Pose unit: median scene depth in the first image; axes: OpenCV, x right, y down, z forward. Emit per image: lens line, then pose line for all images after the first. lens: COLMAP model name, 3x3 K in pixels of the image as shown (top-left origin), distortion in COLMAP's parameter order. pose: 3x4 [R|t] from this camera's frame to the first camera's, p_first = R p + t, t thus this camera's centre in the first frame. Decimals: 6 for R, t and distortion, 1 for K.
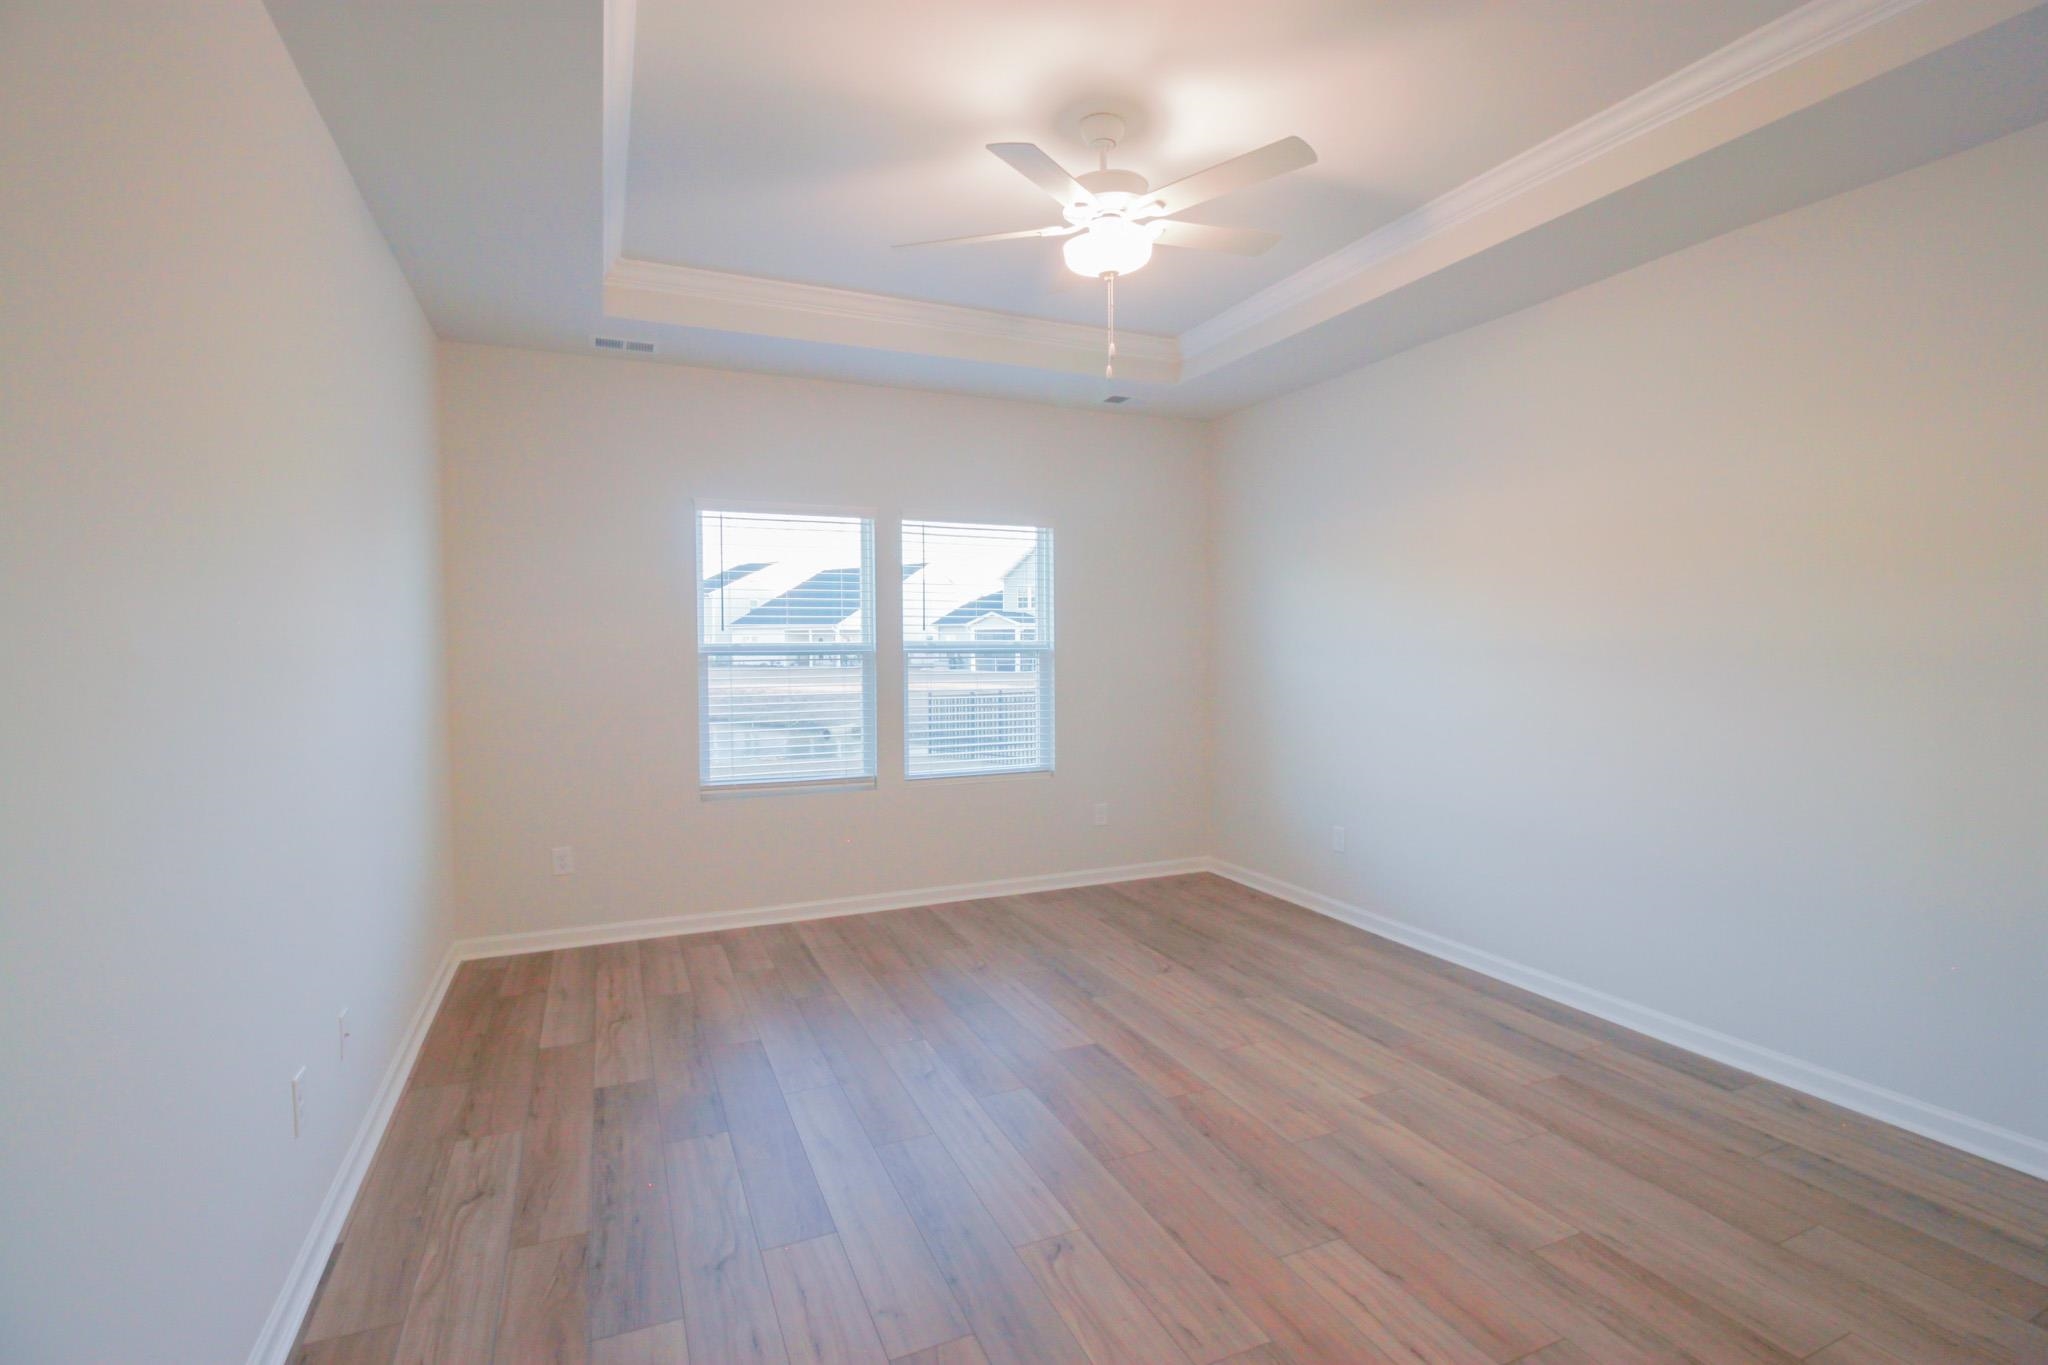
lens RADIAL K [[957.5, 0, 1028.4], [0, 957.5, 682.7], [0, 0, 1]] dist [0.002464, -0.013420]
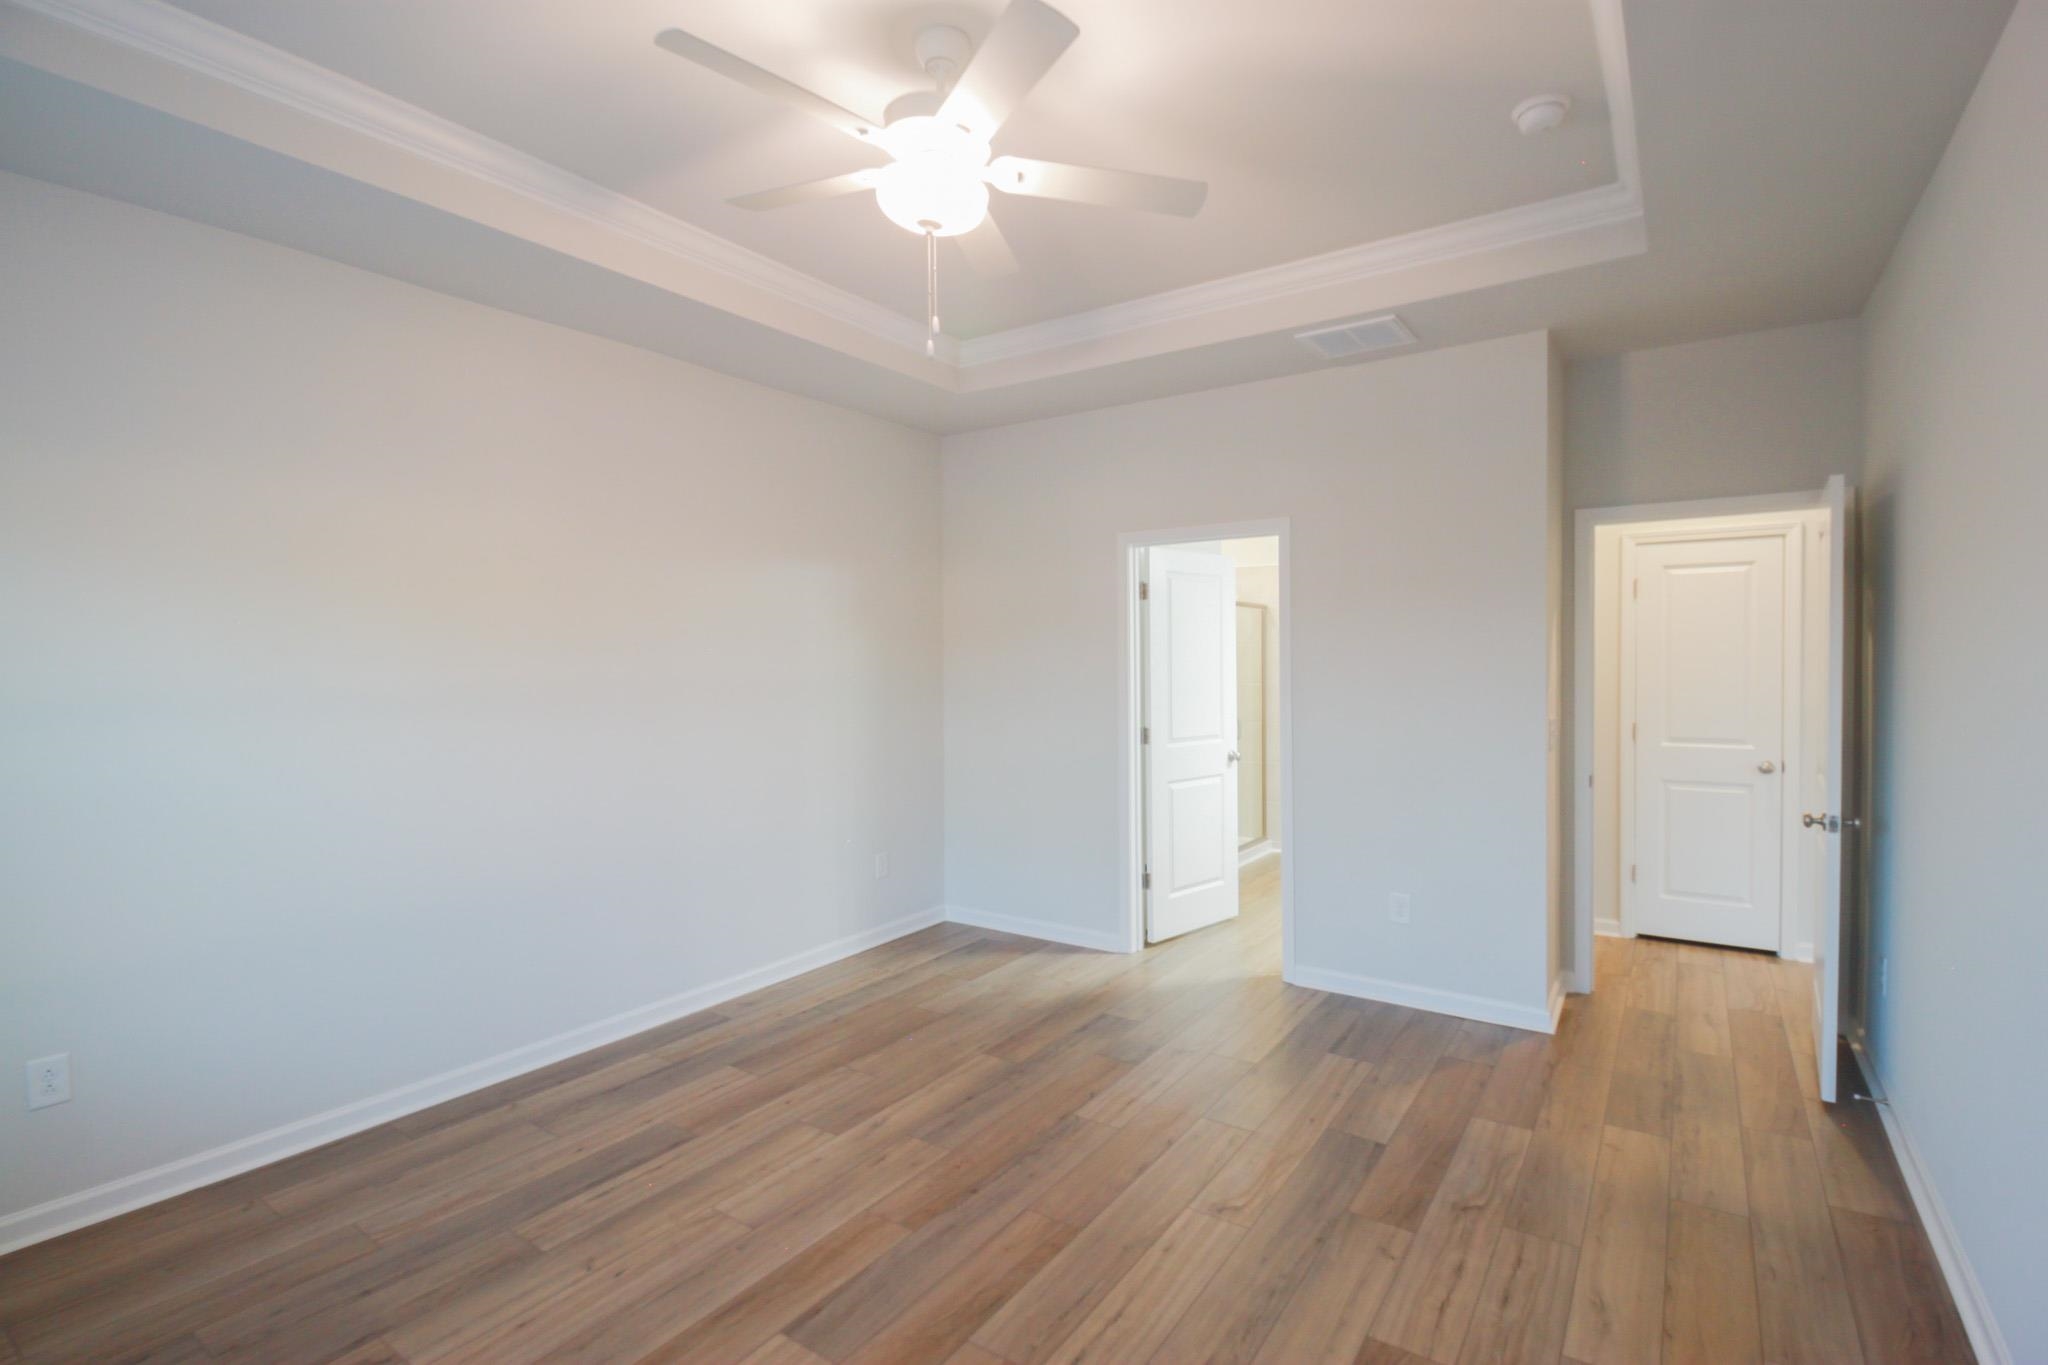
lens RADIAL K [[957.5, 0, 1028.4], [0, 957.5, 682.7], [0, 0, 1]] dist [0.002464, -0.013420]
pose [[-0.528003, -0.008575, 0.849199, -0.569741], [0.044457, 0.998299, 0.037722, -0.066942], [-0.848078, 0.057671, -0.526724, 1.230314]]
